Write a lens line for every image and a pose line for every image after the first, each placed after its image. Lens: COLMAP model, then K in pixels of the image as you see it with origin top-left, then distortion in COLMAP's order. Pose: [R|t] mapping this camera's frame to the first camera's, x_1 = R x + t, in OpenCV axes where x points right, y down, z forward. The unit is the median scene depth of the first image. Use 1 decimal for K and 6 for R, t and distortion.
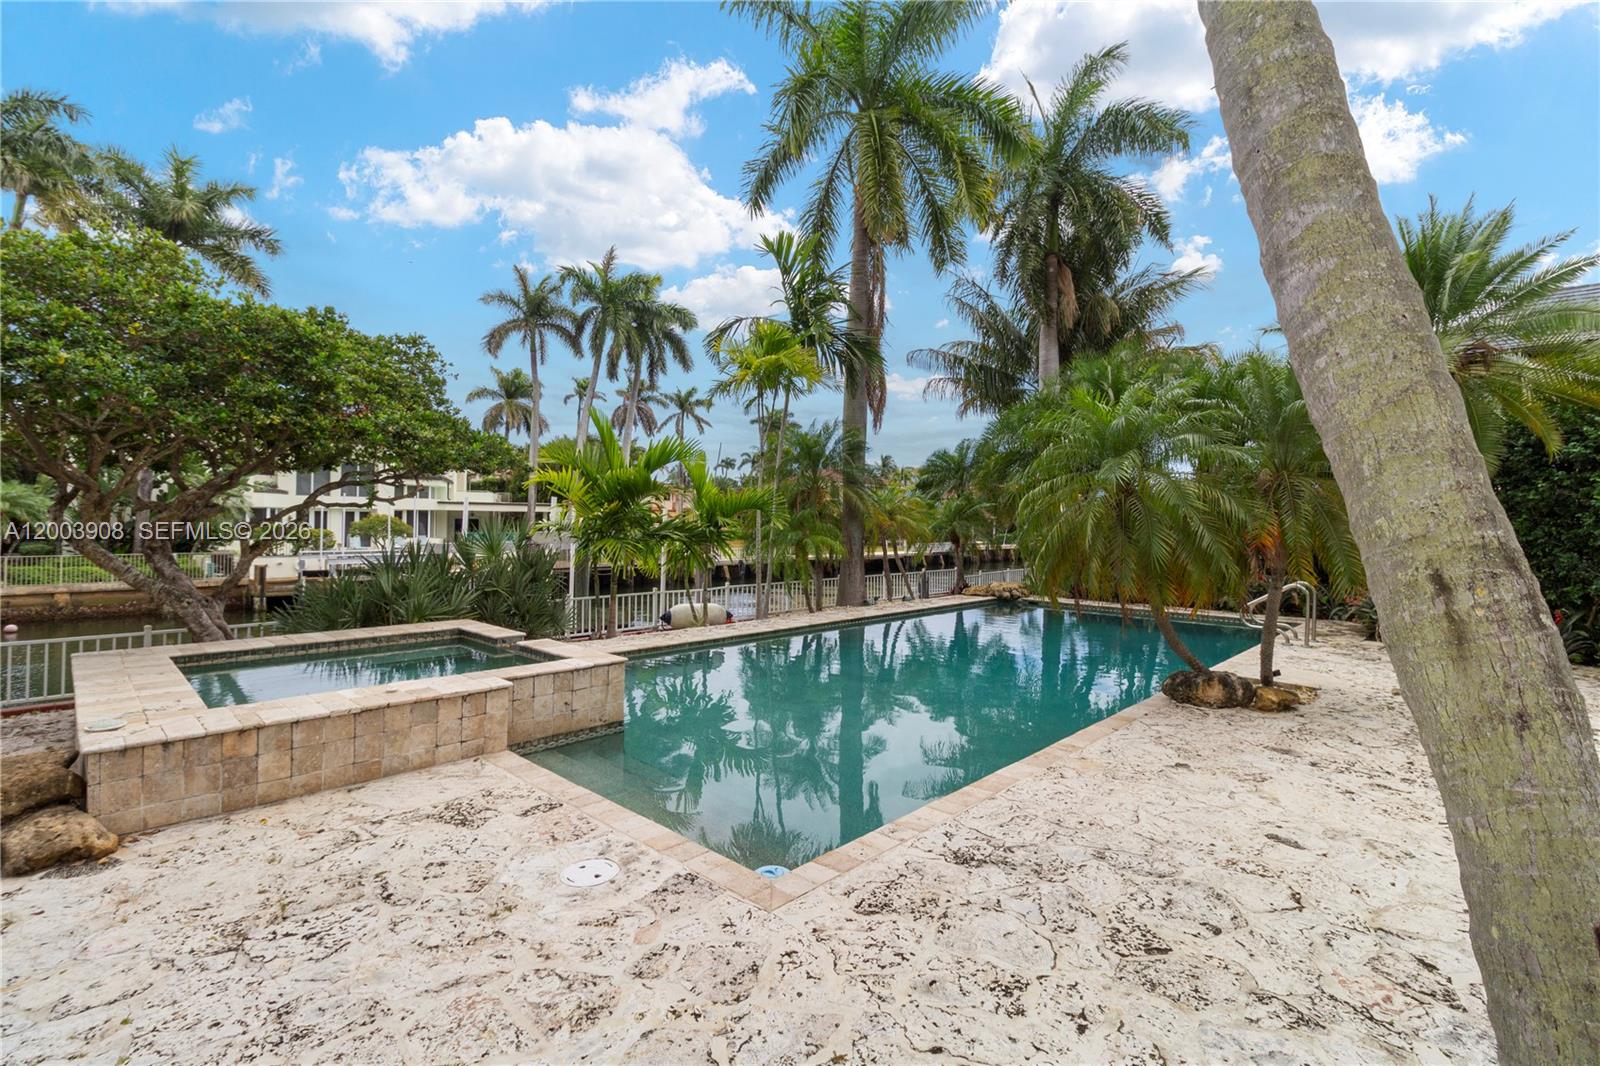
lens RADIAL K [[728.5, 0, 796.0], [0, 728.5, 528.3], [0, 0, 1]] dist [-0.001181, 0.000024]
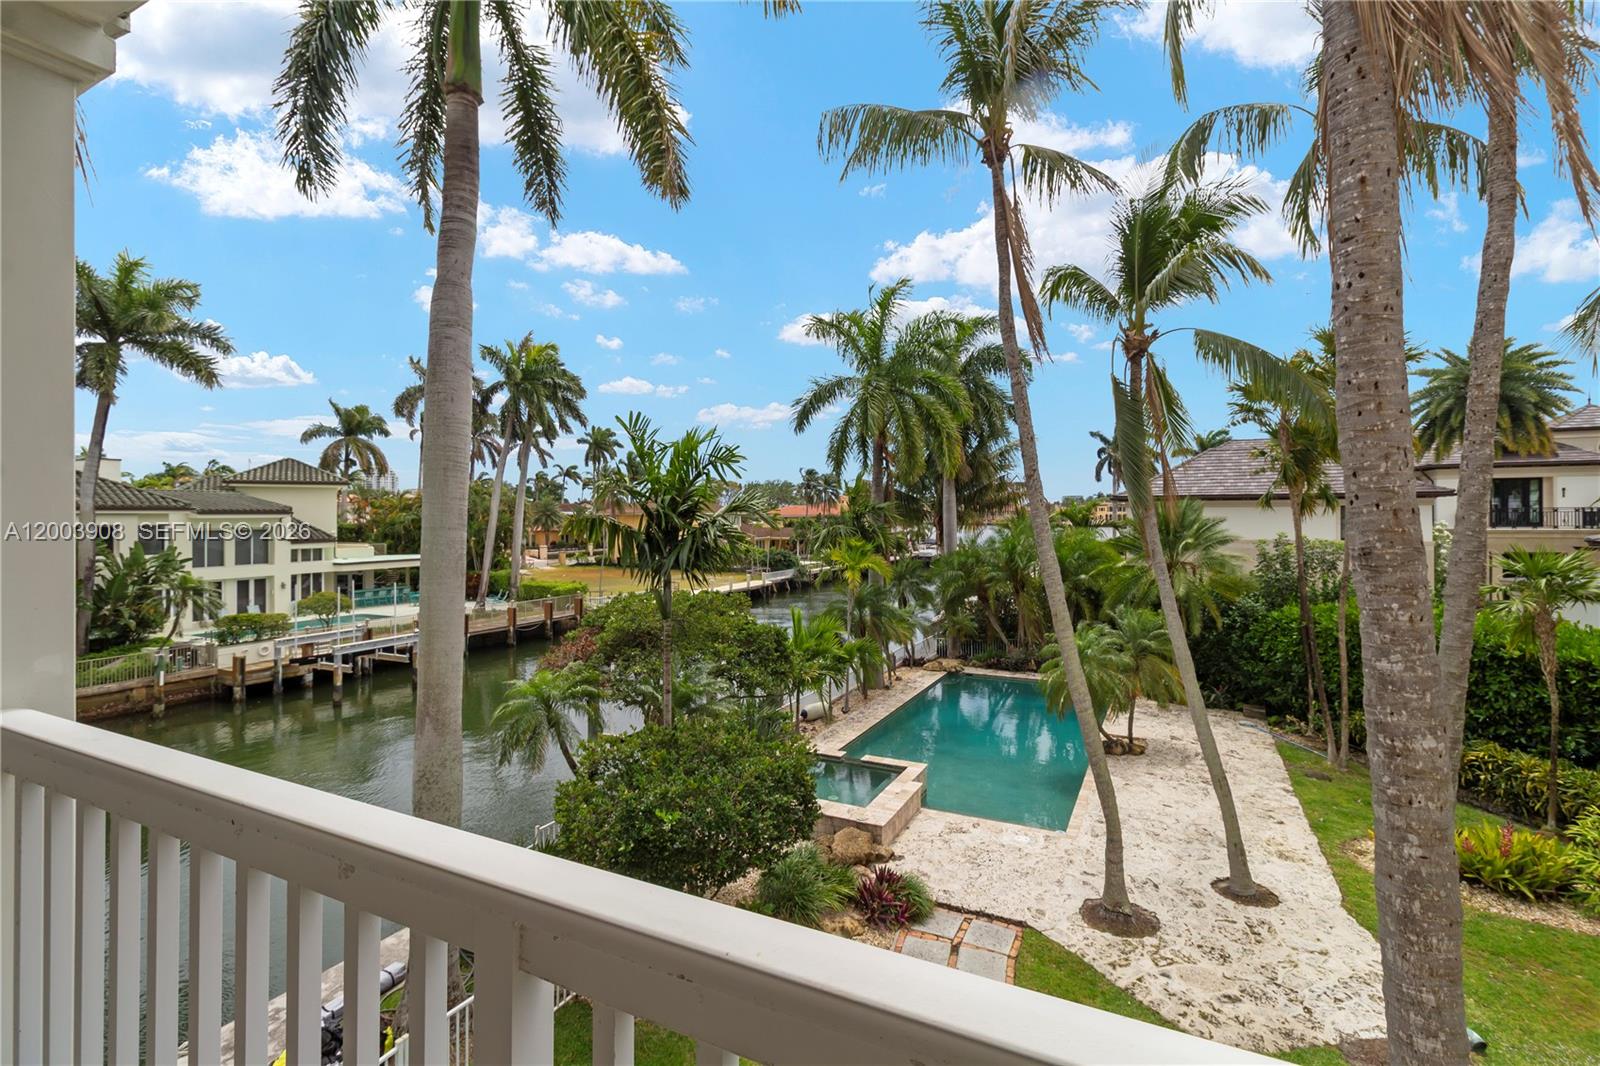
lens RADIAL K [[728.5, 0, 796.8], [0, 728.5, 529.0], [0, 0, 1]] dist [-0.001181, 0.000024]
pose [[0.957360, -0.020301, 0.288184, -0.262136], [0.019088, 0.999793, 0.007018, -0.125449], [-0.288267, -0.001218, 0.957549, -0.241372]]
